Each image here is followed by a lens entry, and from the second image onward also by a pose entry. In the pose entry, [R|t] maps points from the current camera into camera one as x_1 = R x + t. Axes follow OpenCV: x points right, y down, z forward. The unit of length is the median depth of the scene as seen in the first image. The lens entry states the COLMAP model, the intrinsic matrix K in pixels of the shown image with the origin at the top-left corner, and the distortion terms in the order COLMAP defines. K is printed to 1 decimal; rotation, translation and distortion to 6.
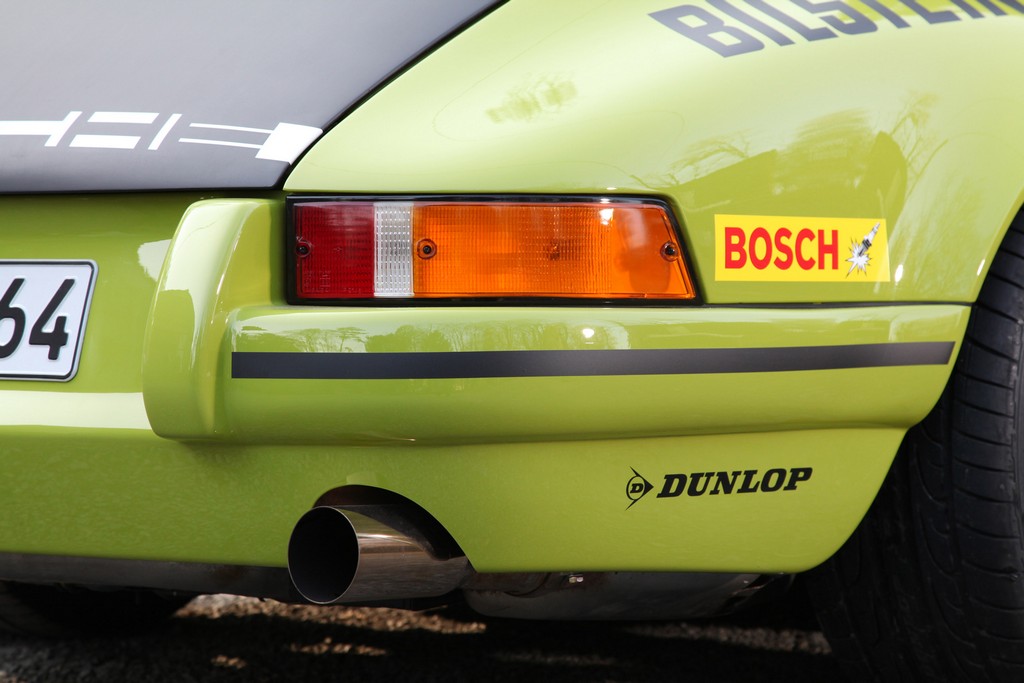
lens RADIAL K [[2992.8, 0, 512.0], [0, 2992.8, 341.5], [0, 0, 1]] dist [0.385476, -0.316996]
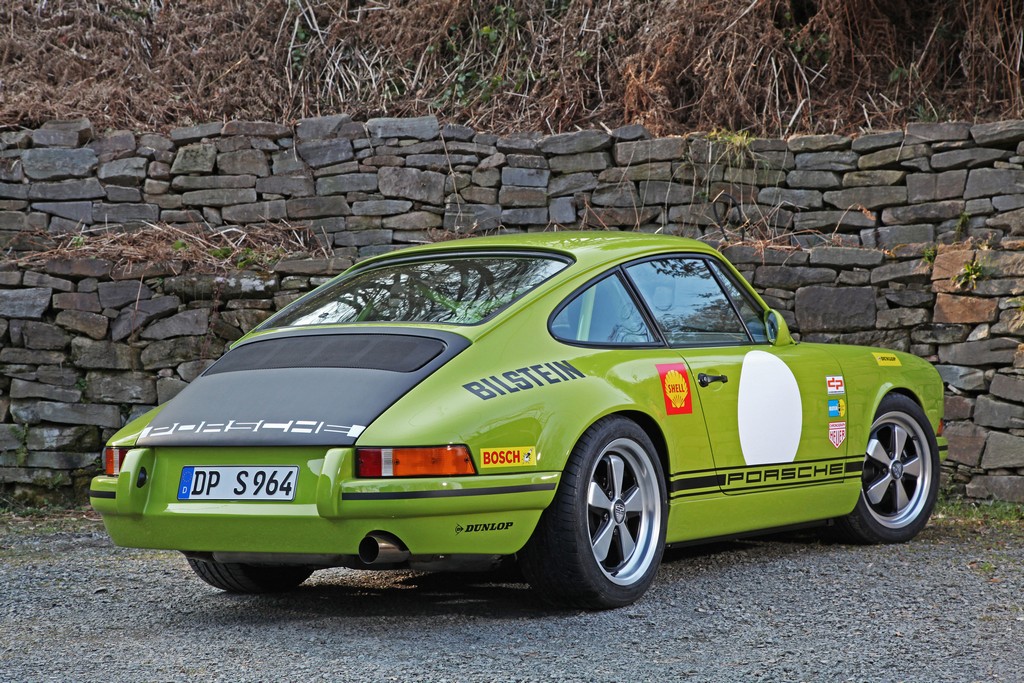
lens RADIAL K [[2349.8, 0, 512.0], [0, 2349.8, 341.5], [0, 0, 1]] dist [0.267833, 0.121075]
pose [[0.999471, -0.017060, 0.027687, 0.031138], [0.018139, 0.999066, -0.039209, -0.058098], [-0.026992, 0.039690, 0.998847, -1.673675]]
